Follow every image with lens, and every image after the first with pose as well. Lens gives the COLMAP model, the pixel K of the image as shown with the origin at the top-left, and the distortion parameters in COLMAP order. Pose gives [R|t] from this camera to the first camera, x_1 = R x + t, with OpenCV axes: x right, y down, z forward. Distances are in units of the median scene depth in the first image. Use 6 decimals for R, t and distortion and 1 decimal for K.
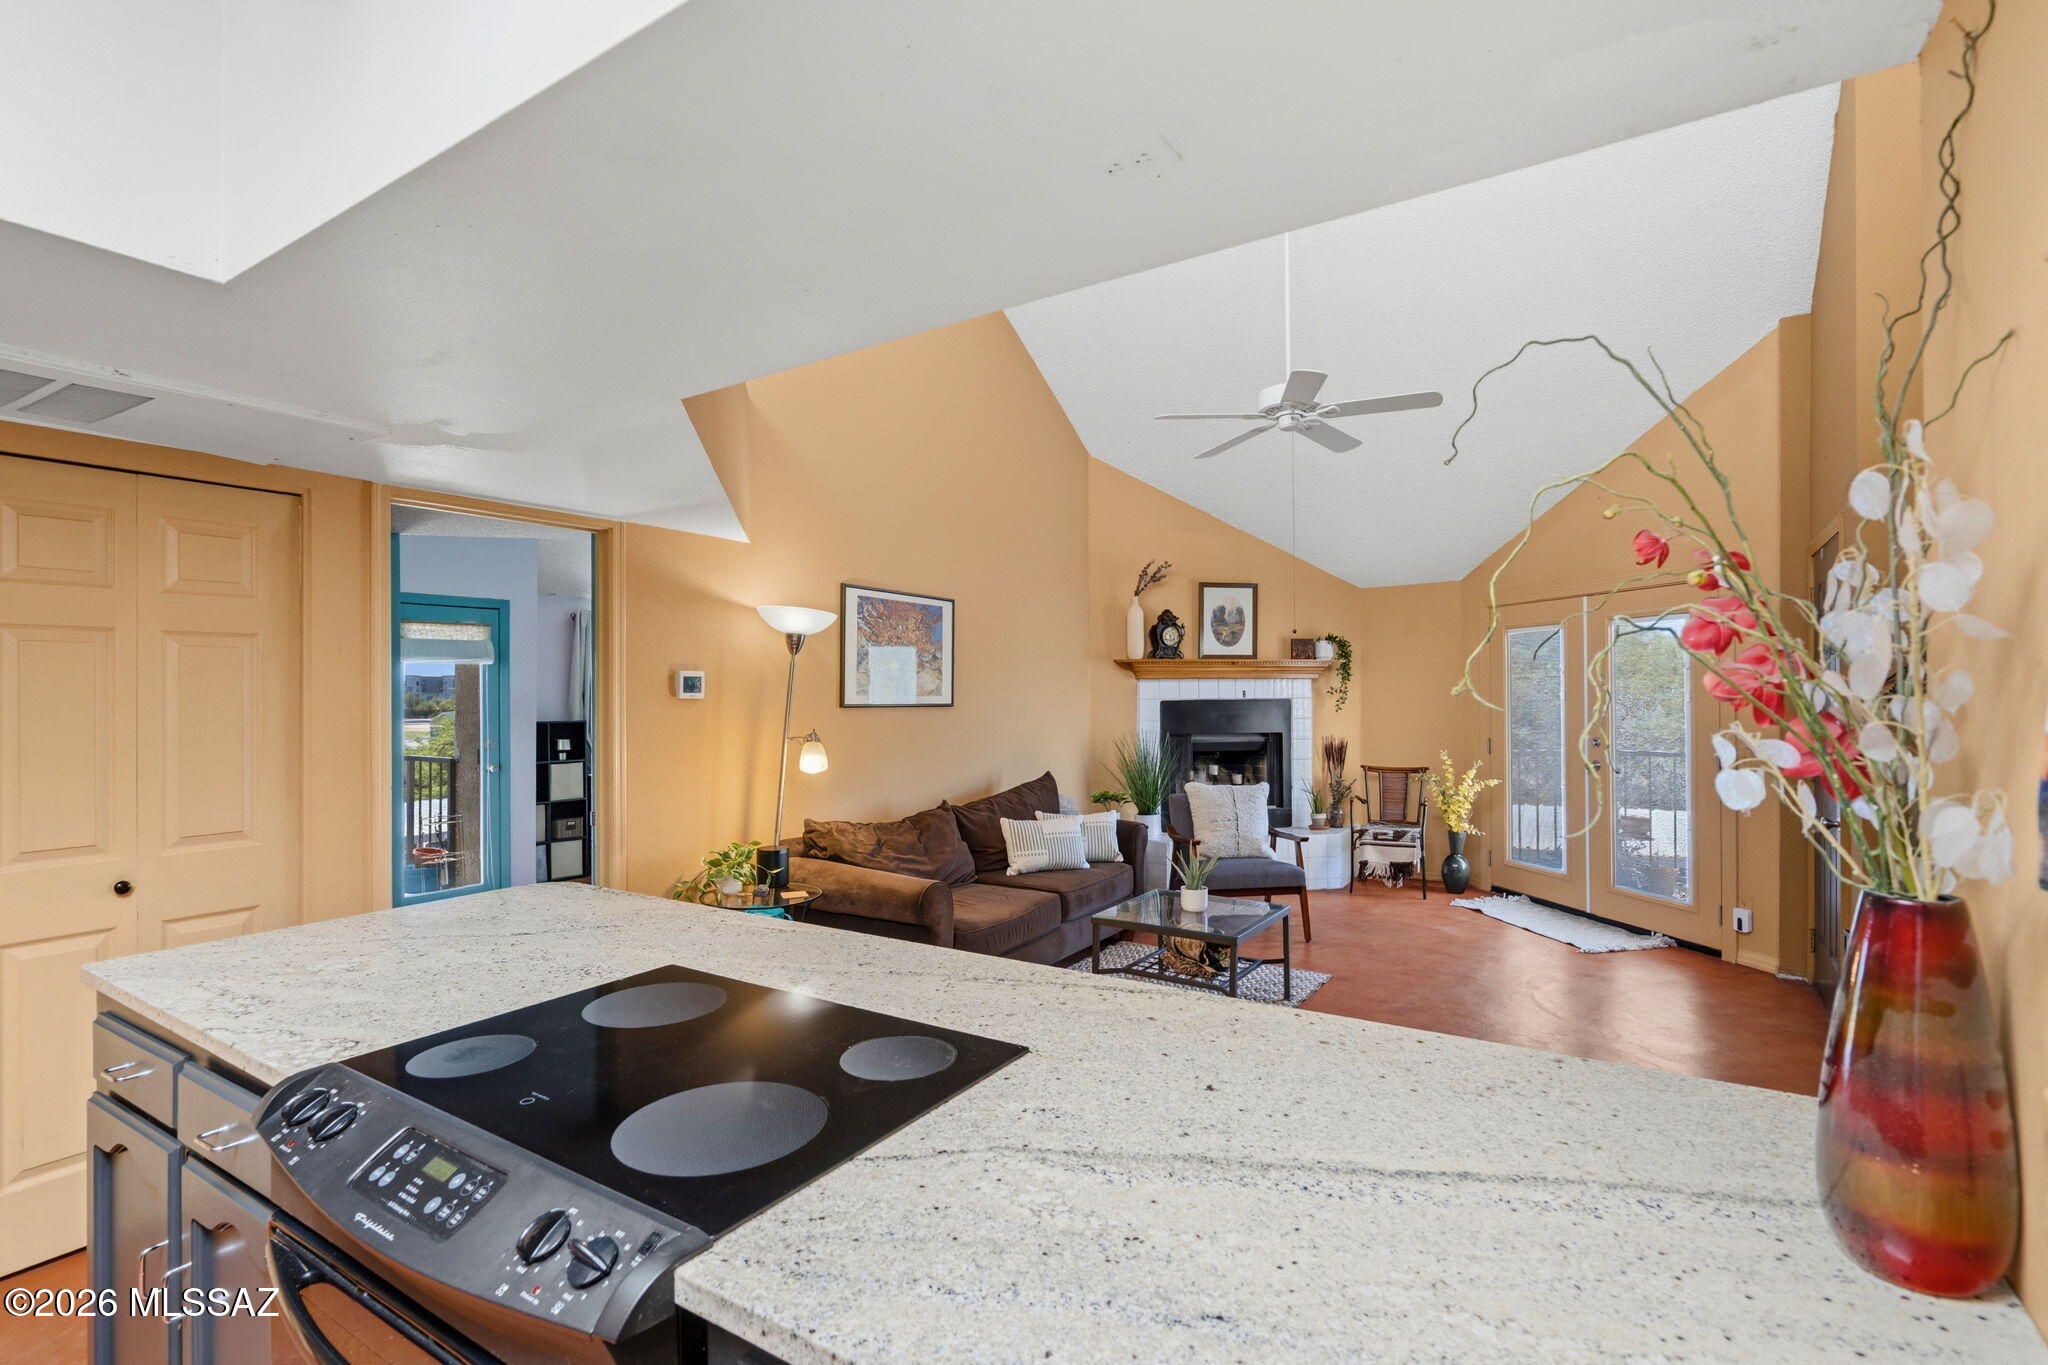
lens RADIAL K [[935.8, 0, 1009.0], [0, 935.8, 691.2], [0, 0, 1]] dist [-0.005289, 0.002930]
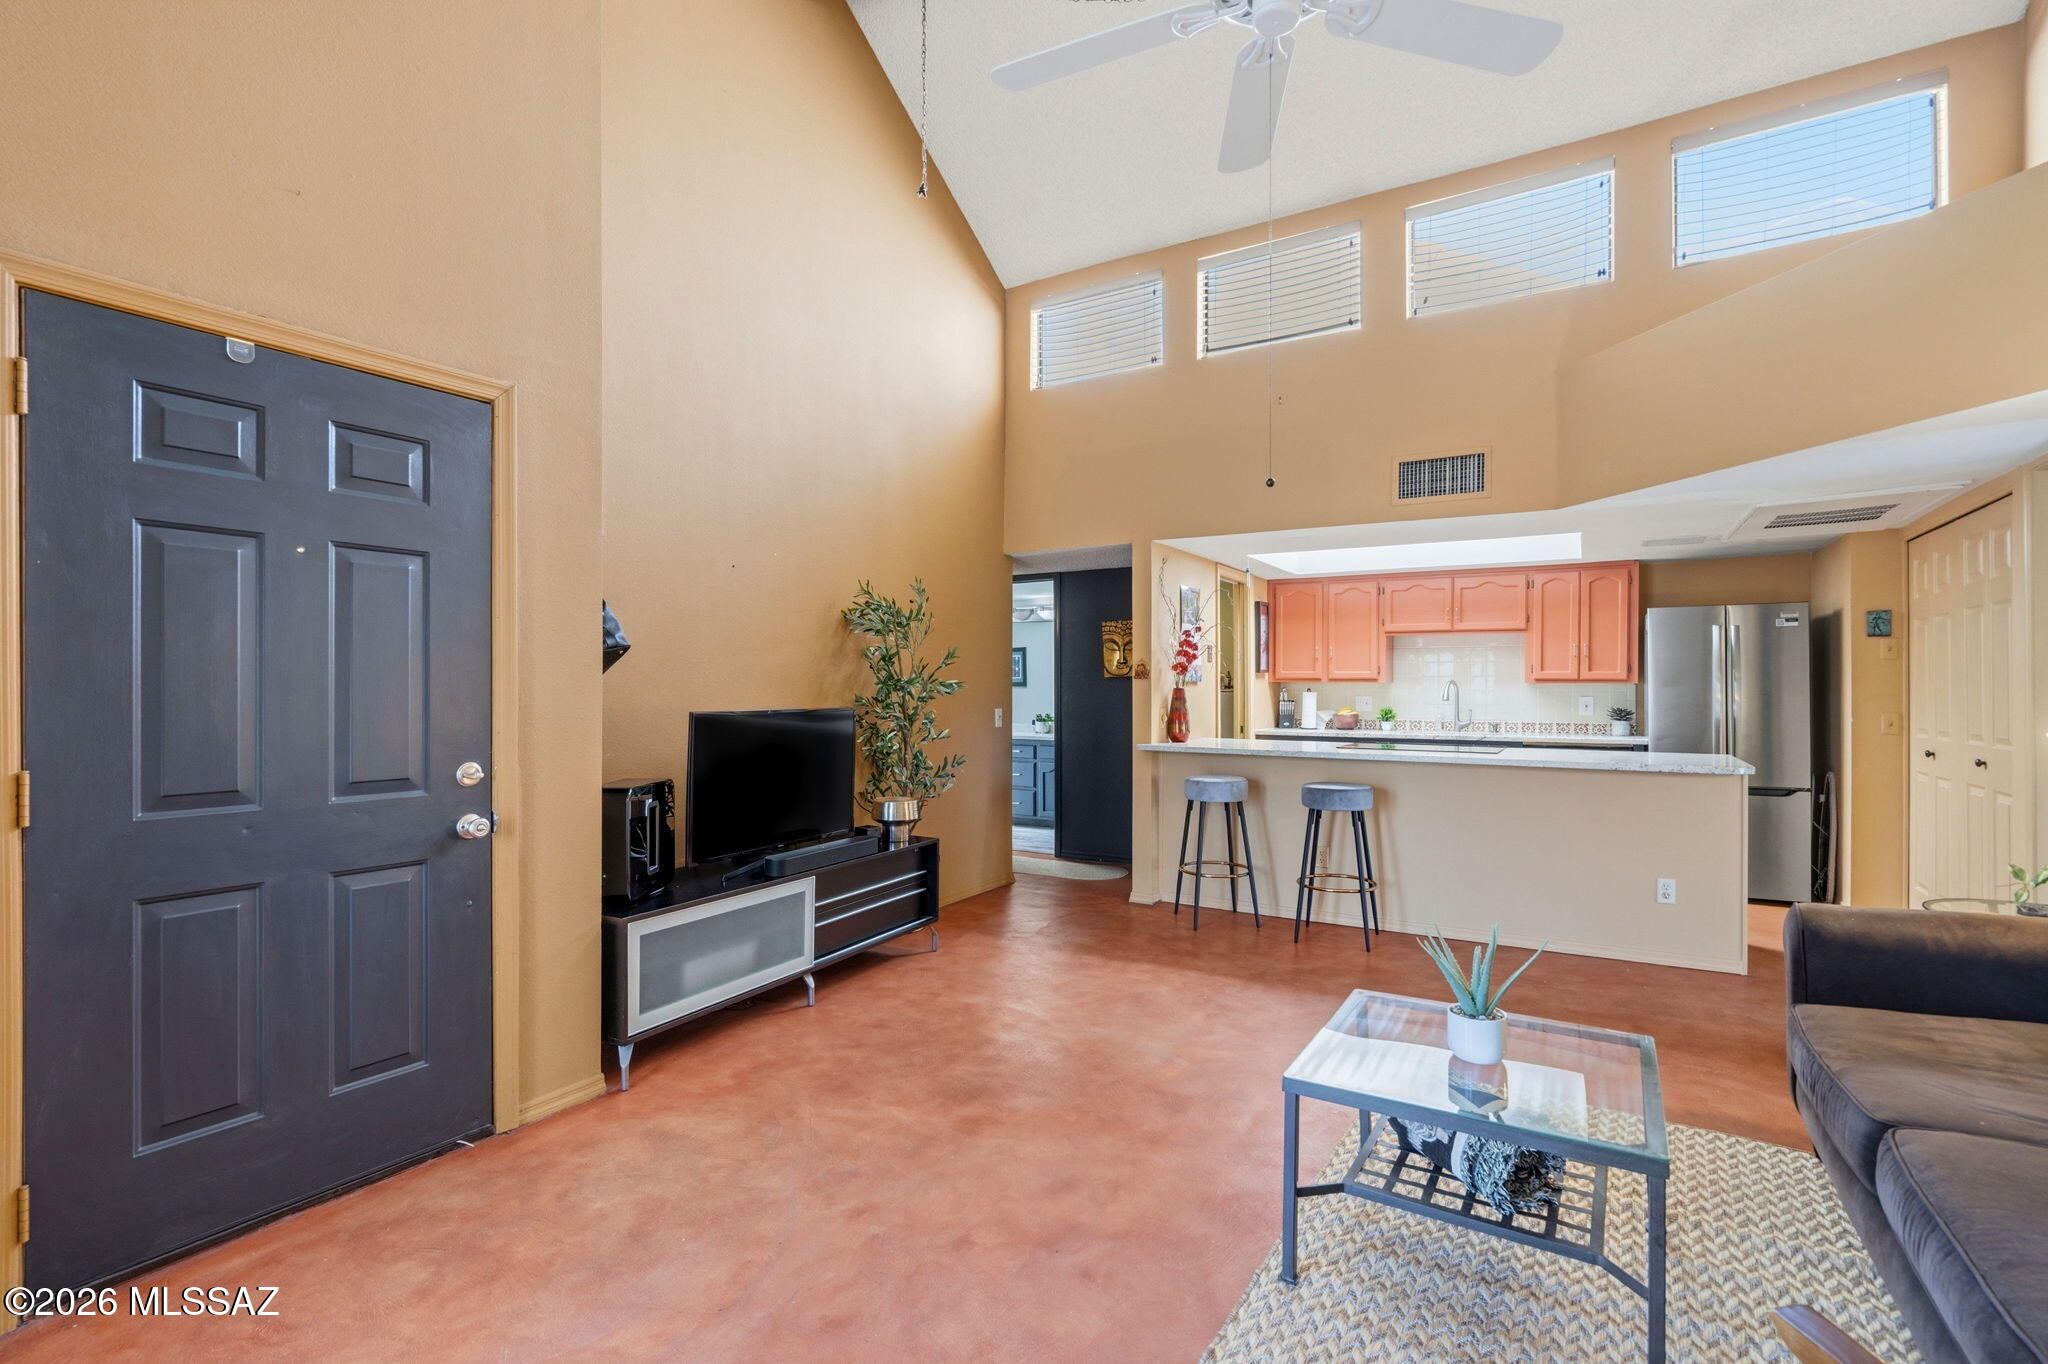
lens RADIAL K [[935.8, 0, 1022.4], [0, 935.8, 688.8], [0, 0, 1]] dist [-0.005289, 0.002930]
pose [[-0.999245, 0.006413, -0.038323, 0.306050], [0.006346, 0.999978, 0.001882, 0.025797], [0.038334, 0.001638, -0.999264, 0.996257]]
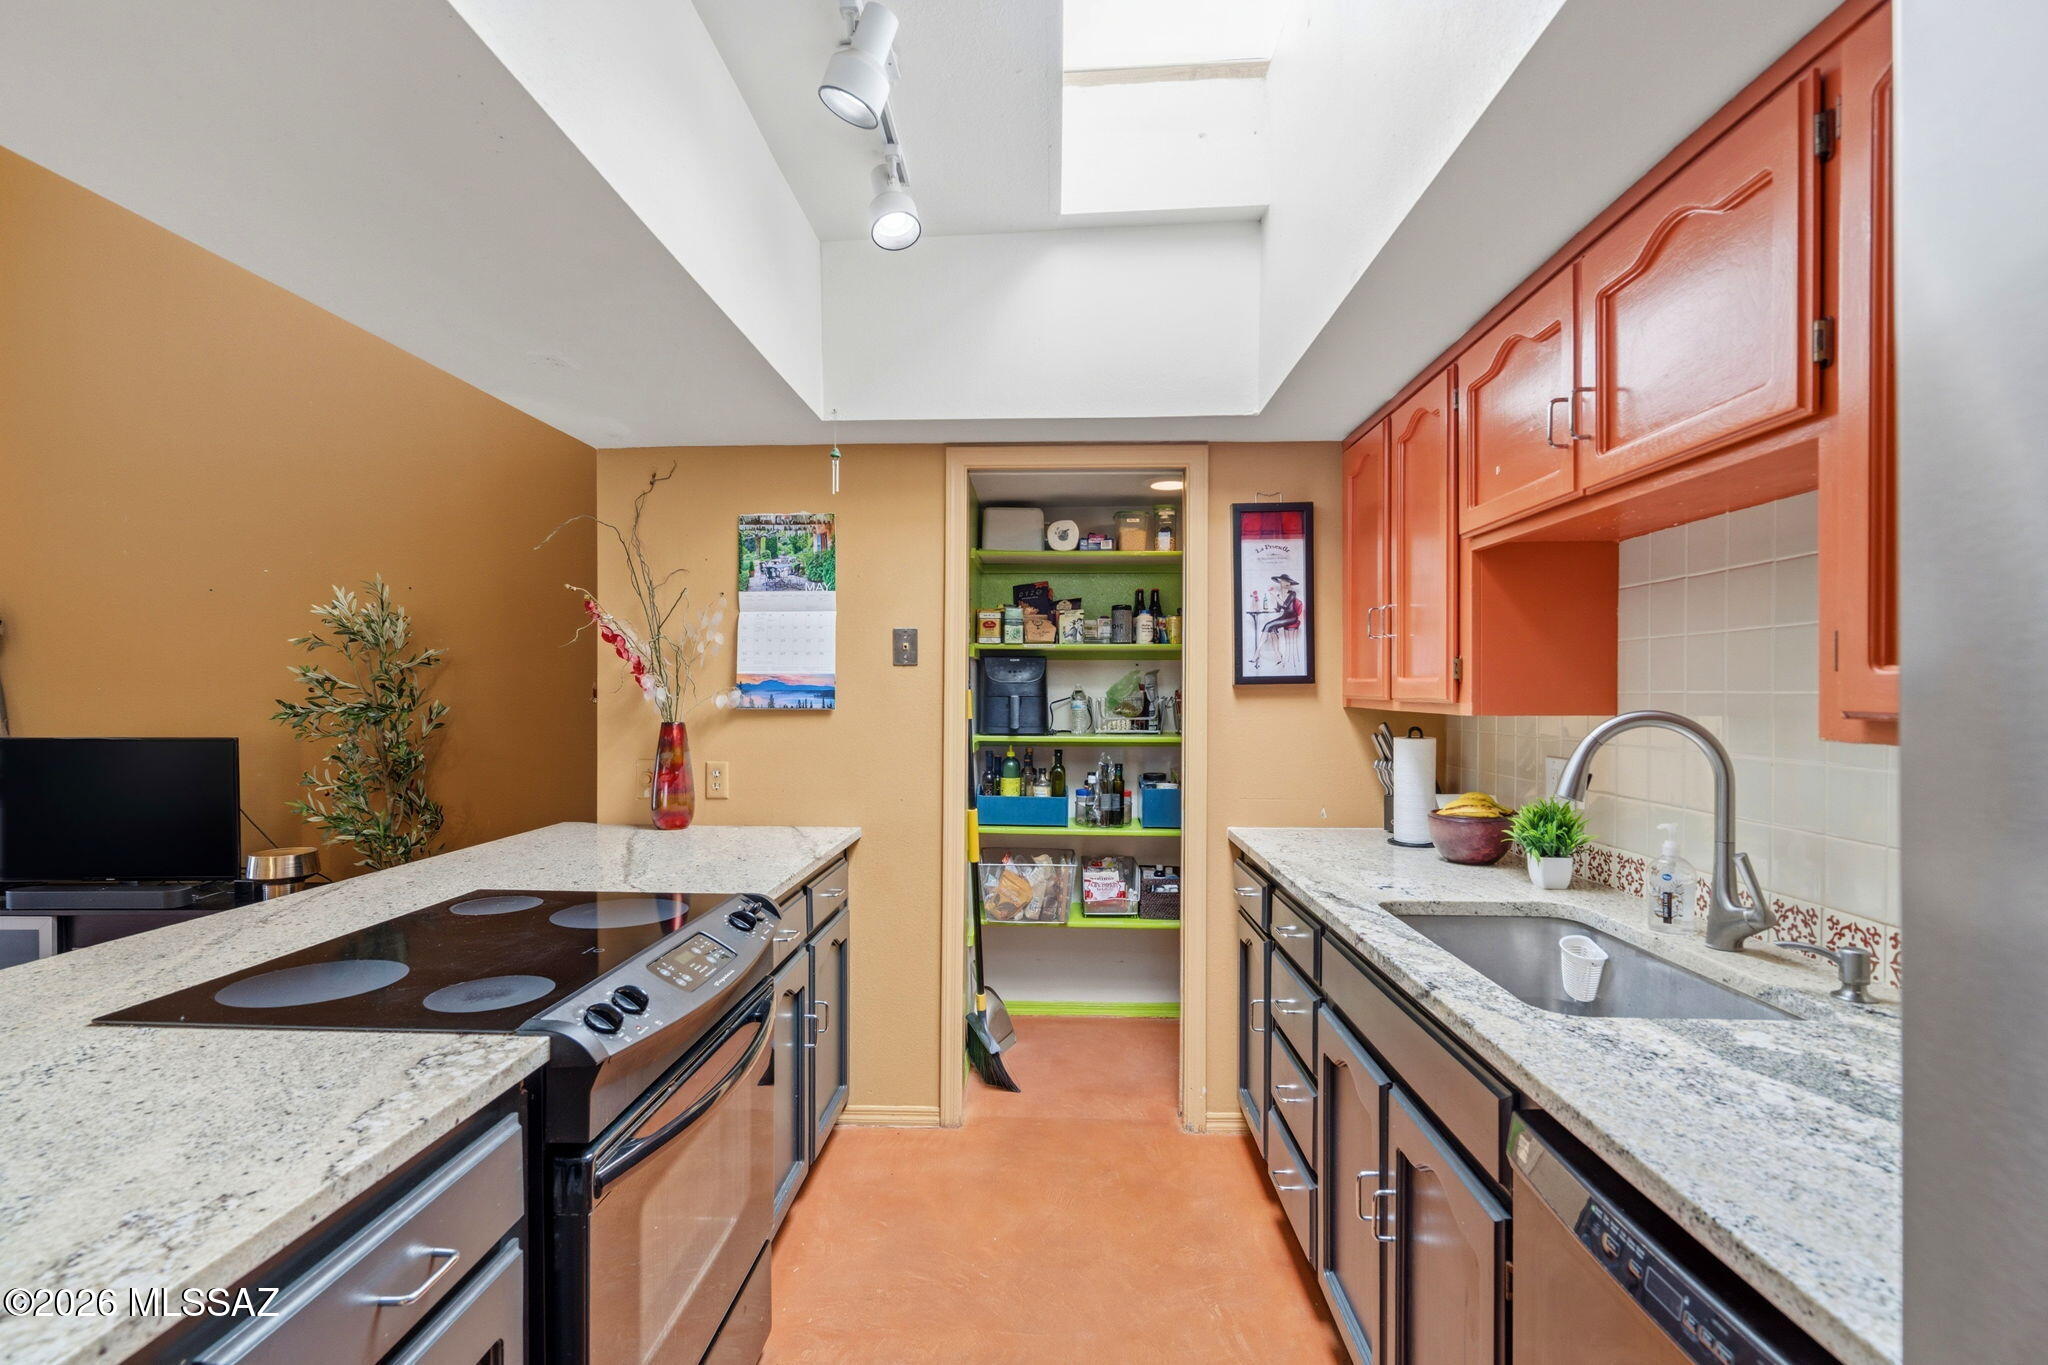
lens RADIAL K [[935.8, 0, 1048.4], [0, 935.8, 705.8], [0, 0, 1]] dist [-0.005289, 0.002930]
pose [[-0.526393, -0.005841, 0.850221, -0.347196], [0.002486, 0.999962, 0.008409, 0.016993], [-0.850238, 0.006540, -0.526358, 0.206907]]
